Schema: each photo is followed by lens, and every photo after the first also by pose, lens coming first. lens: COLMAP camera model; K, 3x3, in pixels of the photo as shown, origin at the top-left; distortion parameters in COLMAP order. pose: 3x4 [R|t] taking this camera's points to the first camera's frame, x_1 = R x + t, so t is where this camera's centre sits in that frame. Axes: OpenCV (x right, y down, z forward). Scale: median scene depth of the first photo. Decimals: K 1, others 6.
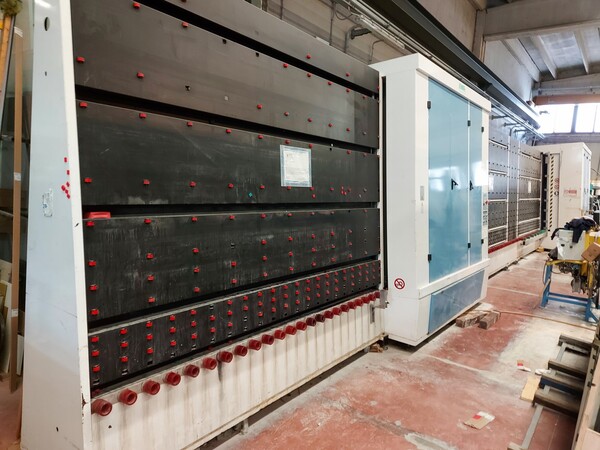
lens RADIAL K [[427.4, 0, 300.4], [0, 427.4, 227.5], [0, 0, 1]] dist [0.090782, -0.109431]
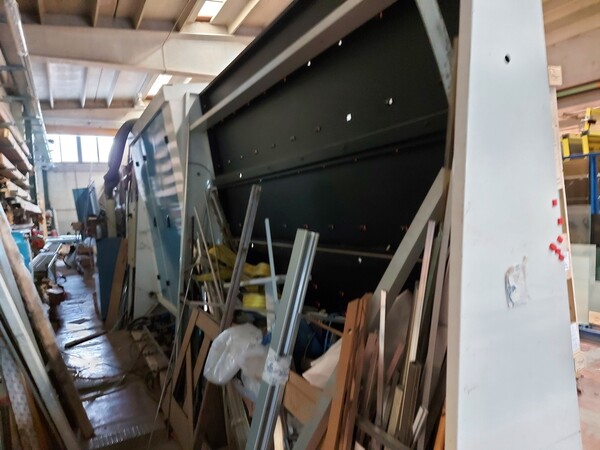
lens RADIAL K [[427.4, 0, 300.4], [0, 427.4, 227.5], [0, 0, 1]] dist [0.090782, -0.109431]
pose [[0.413199, -0.119468, 0.902770, -0.127354], [0.177216, 0.982953, 0.048967, -0.021645], [-0.893231, 0.139752, 0.427327, 0.106396]]
